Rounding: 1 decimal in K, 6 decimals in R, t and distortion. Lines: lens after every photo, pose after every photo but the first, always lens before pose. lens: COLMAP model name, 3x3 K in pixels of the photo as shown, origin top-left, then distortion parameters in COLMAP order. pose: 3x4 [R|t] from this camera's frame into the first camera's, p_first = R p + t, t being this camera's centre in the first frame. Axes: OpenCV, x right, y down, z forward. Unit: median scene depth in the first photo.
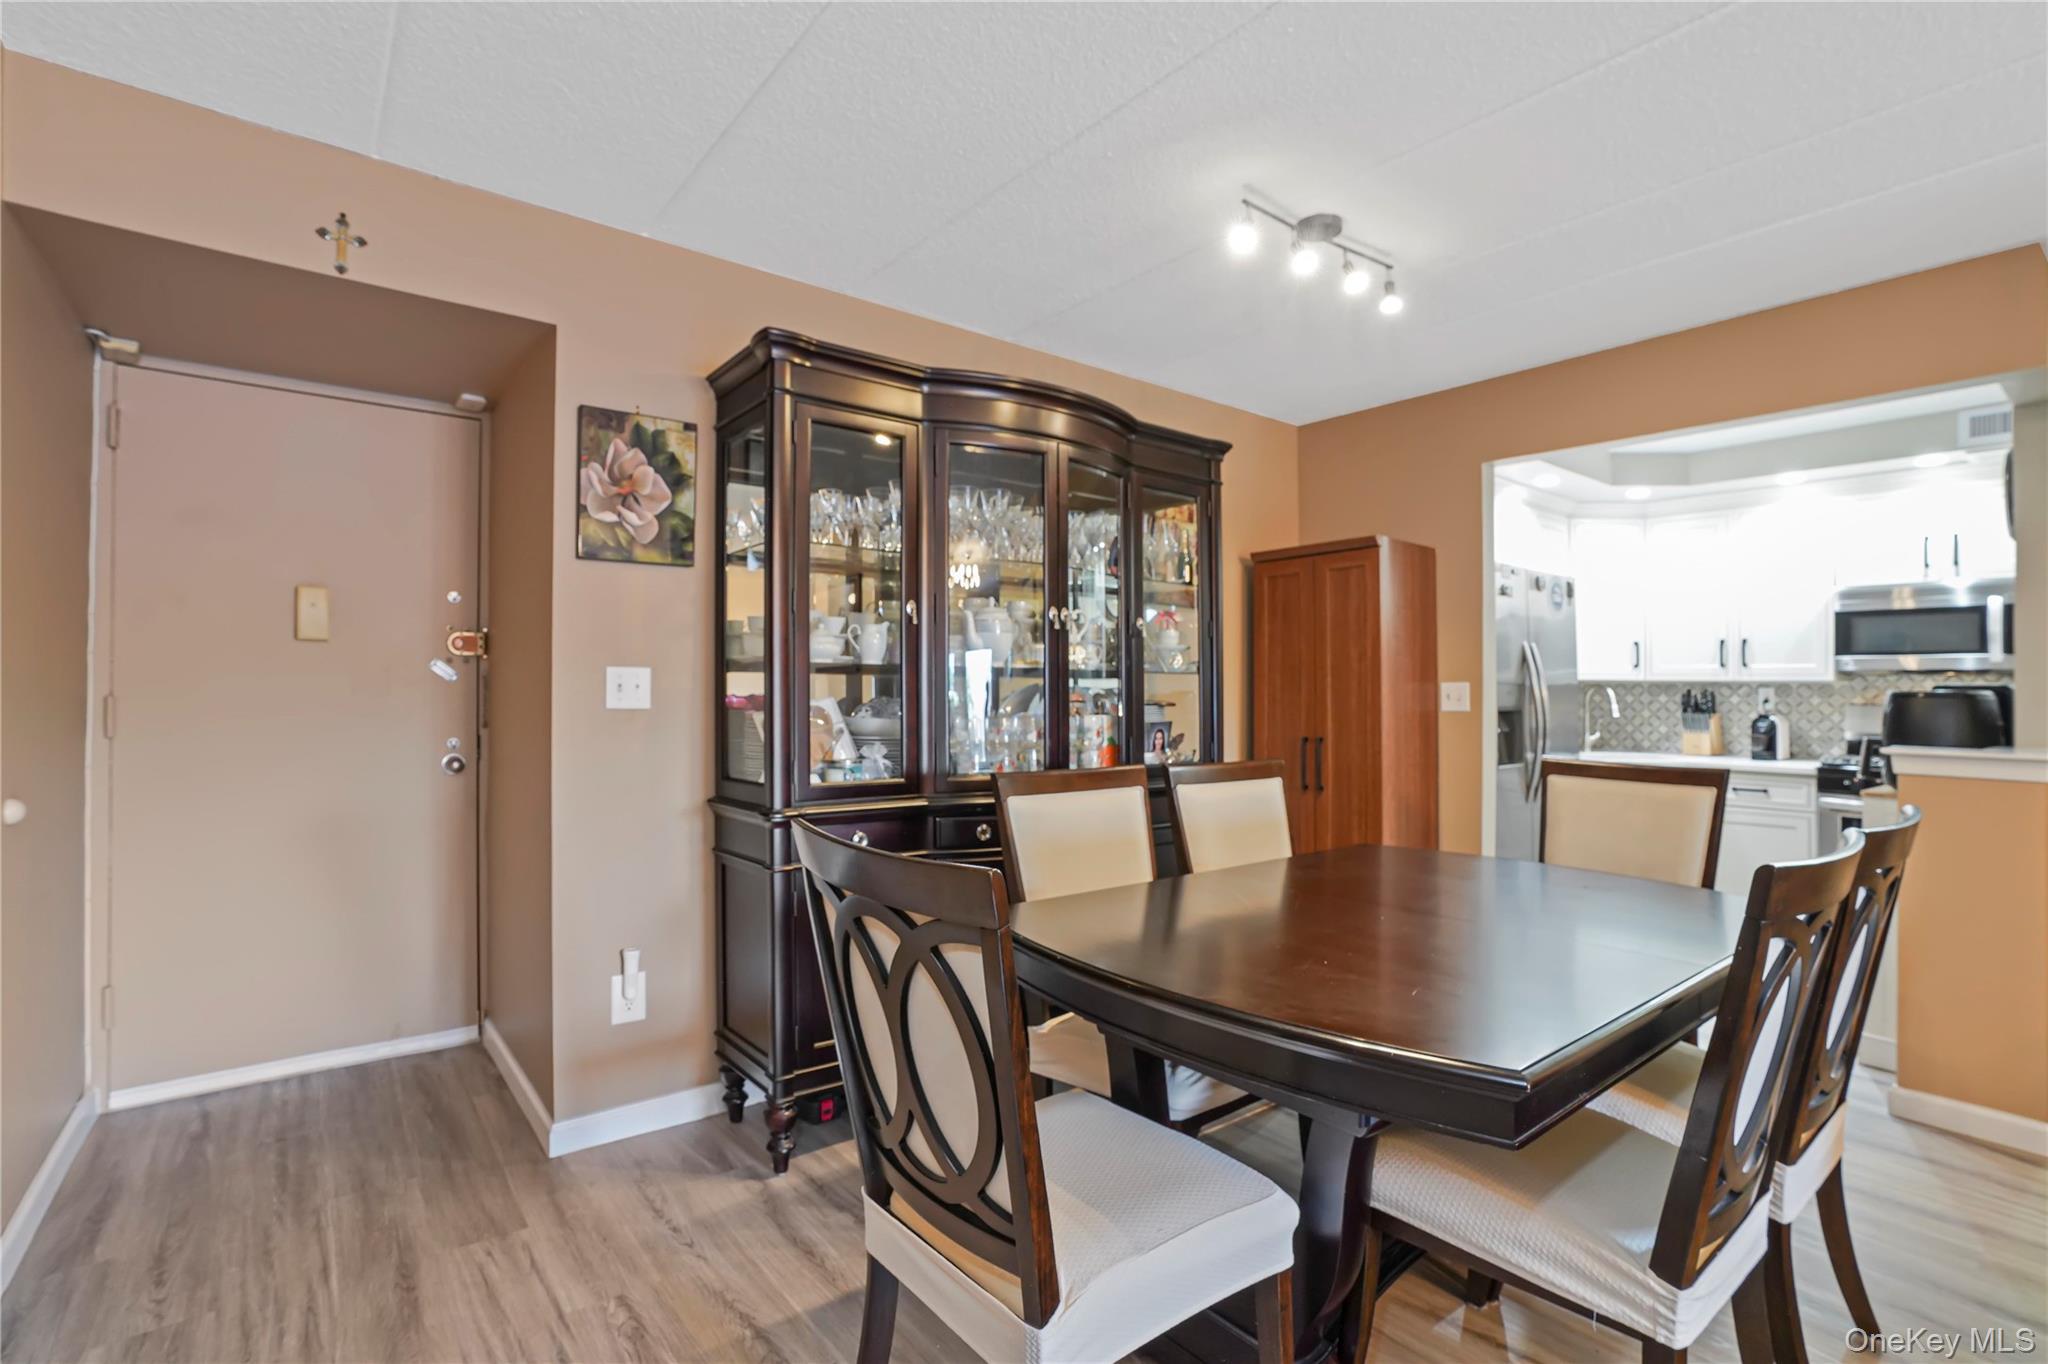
lens RADIAL K [[951.5, 0, 1041.1], [0, 951.5, 695.4], [0, 0, 1]] dist [-0.045386, 0.016836]
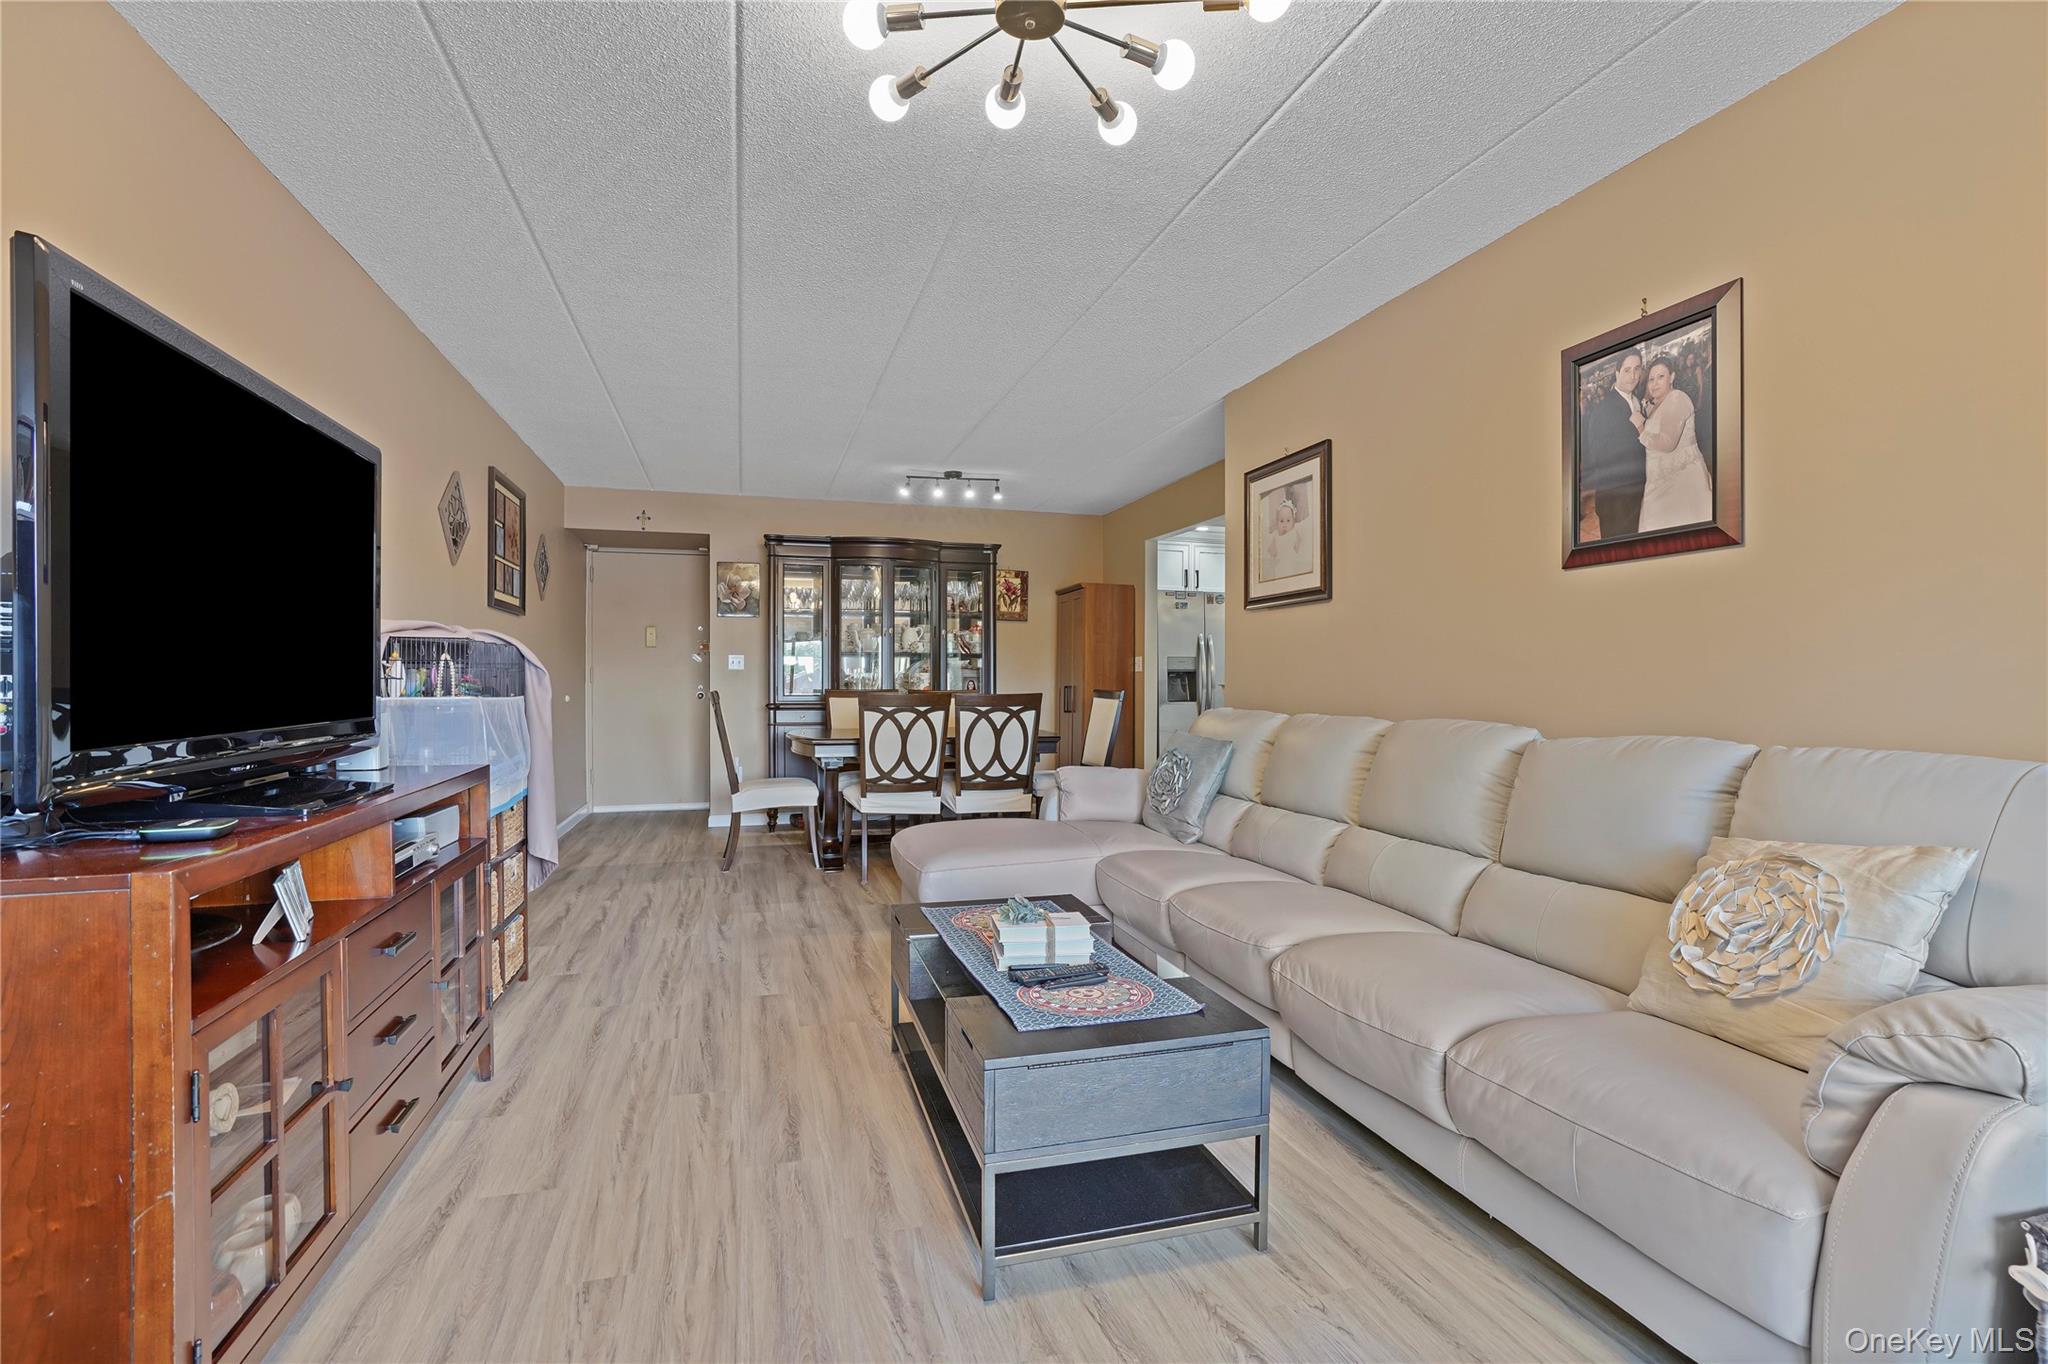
lens RADIAL K [[964.6, 0, 1024.0], [0, 964.6, 682.0], [0, 0, 1]] dist [-0.037222, 0.000444]
pose [[0.923948, -0.002385, -0.382510, 1.365049], [0.001941, 0.999997, -0.001547, 0.054361], [0.382513, 0.000687, 0.923950, -1.225835]]
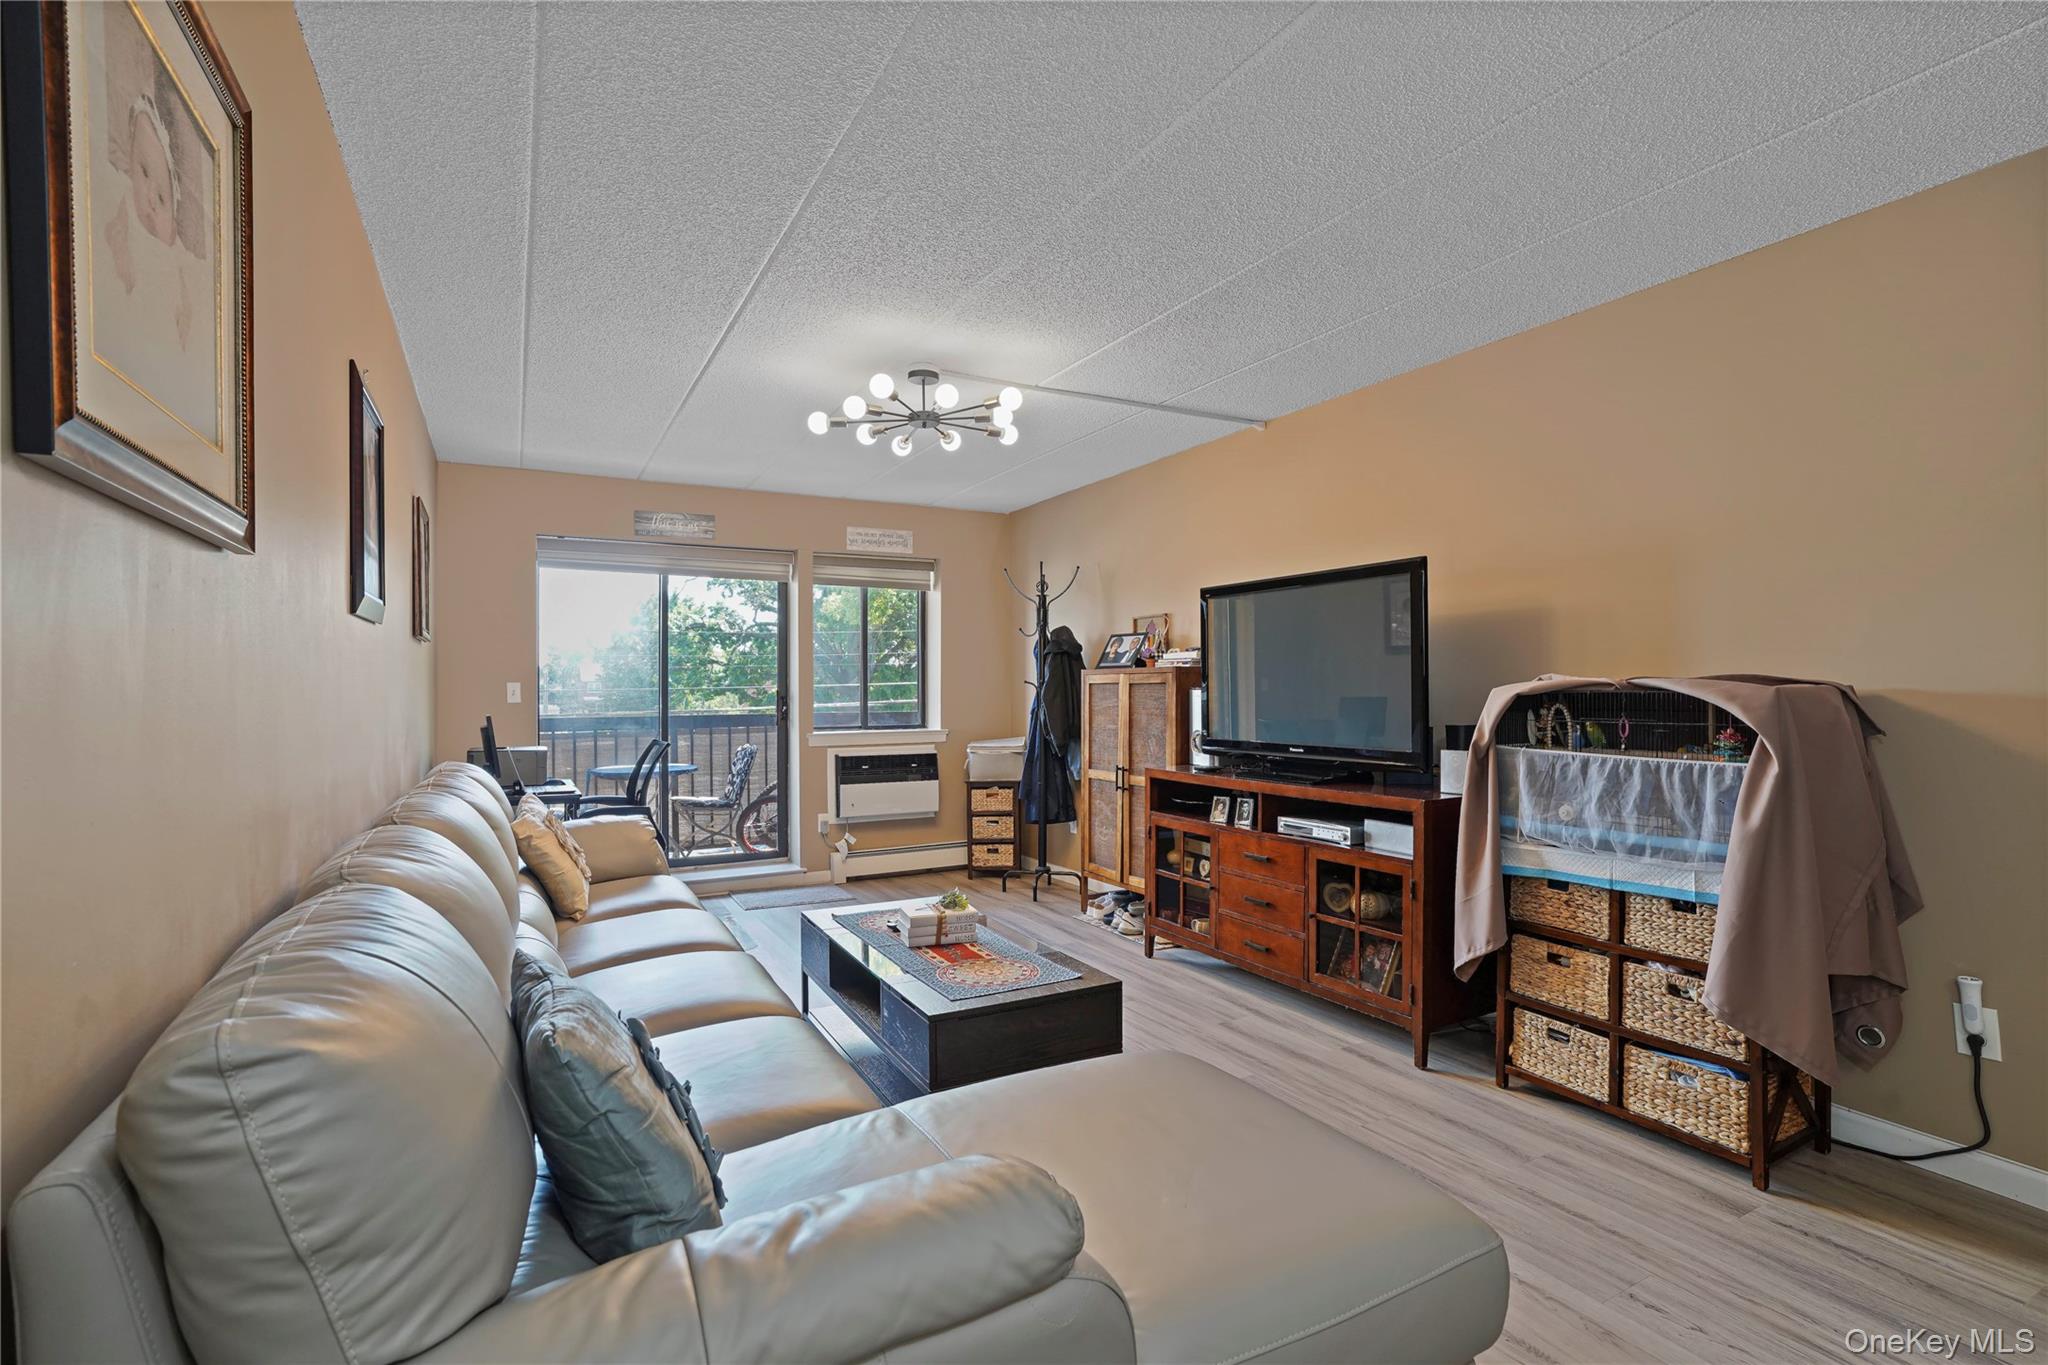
lens RADIAL K [[953.8, 0, 1026.6], [0, 953.8, 698.0], [0, 0, 1]] dist [-0.076983, 0.035796]
pose [[-0.984326, -0.005312, 0.176278, 0.748501], [-0.002751, 0.999887, 0.014765, -0.001820], [-0.176336, 0.014049, -0.984230, 0.662618]]
